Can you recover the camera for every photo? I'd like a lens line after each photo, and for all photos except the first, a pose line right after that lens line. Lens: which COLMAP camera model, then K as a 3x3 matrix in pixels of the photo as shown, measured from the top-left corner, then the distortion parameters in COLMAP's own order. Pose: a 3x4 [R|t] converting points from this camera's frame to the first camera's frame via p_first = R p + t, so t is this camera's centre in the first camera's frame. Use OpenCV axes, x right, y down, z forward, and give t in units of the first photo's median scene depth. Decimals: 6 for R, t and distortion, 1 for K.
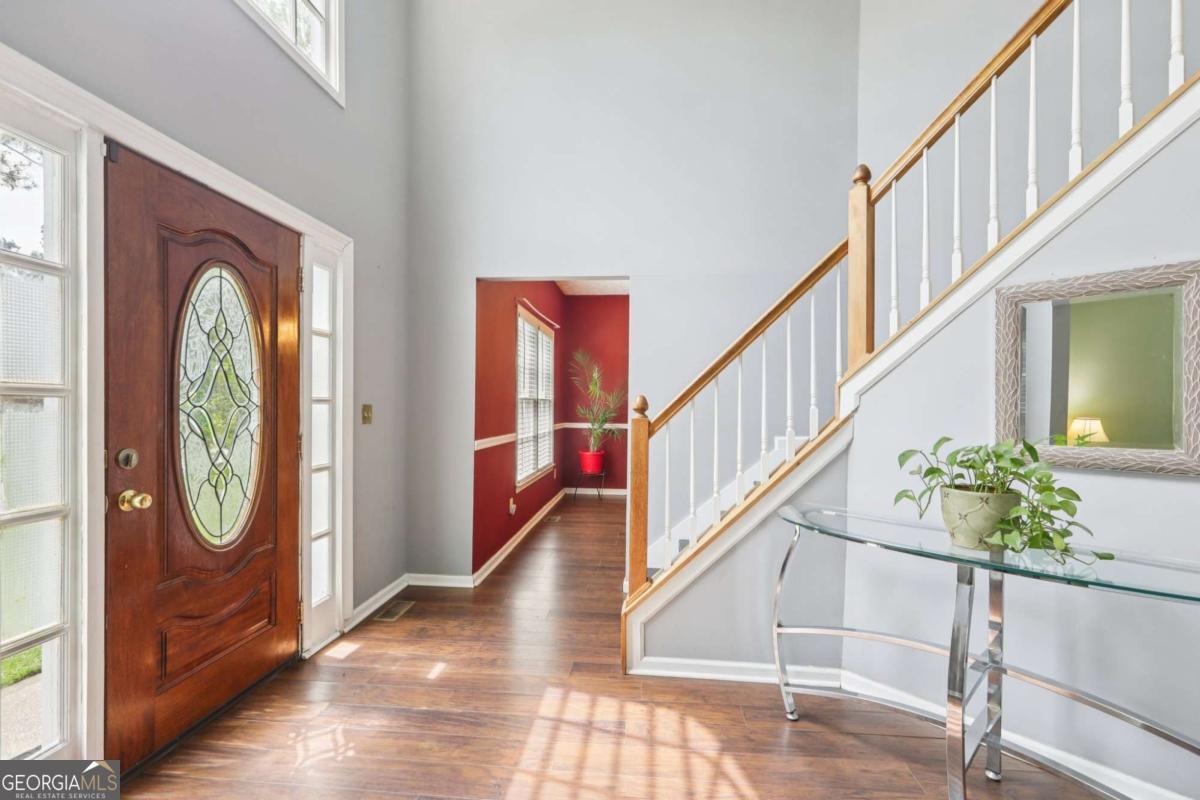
lens RADIAL K [[534.0, 0, 597.0], [0, 534.0, 399.2], [0, 0, 1]] dist [-0.004348, -0.001839]
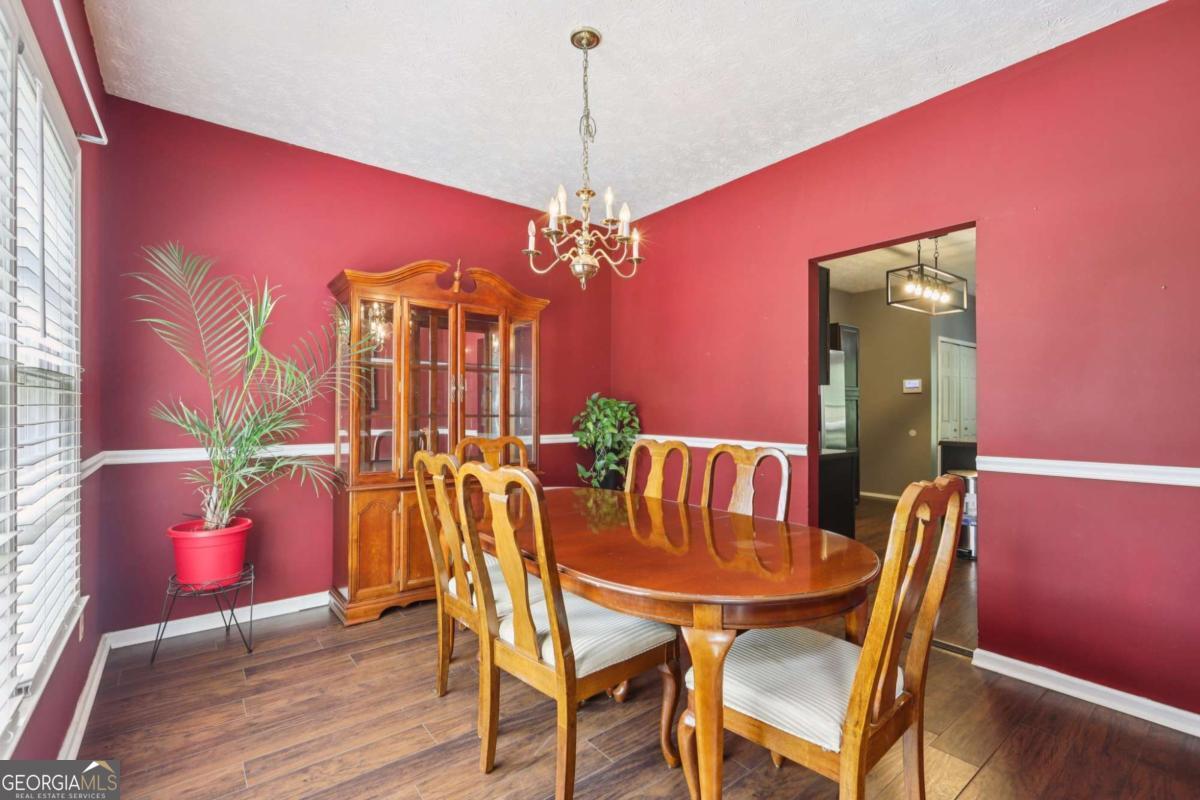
lens RADIAL K [[534.0, 0, 600.8], [0, 534.0, 400.9], [0, 0, 1]] dist [-0.004348, -0.001839]
pose [[0.747317, -0.016082, 0.664273, -0.053261], [0.014412, 0.999864, 0.007993, 0.010672], [-0.664311, 0.003600, 0.747448, 0.538759]]
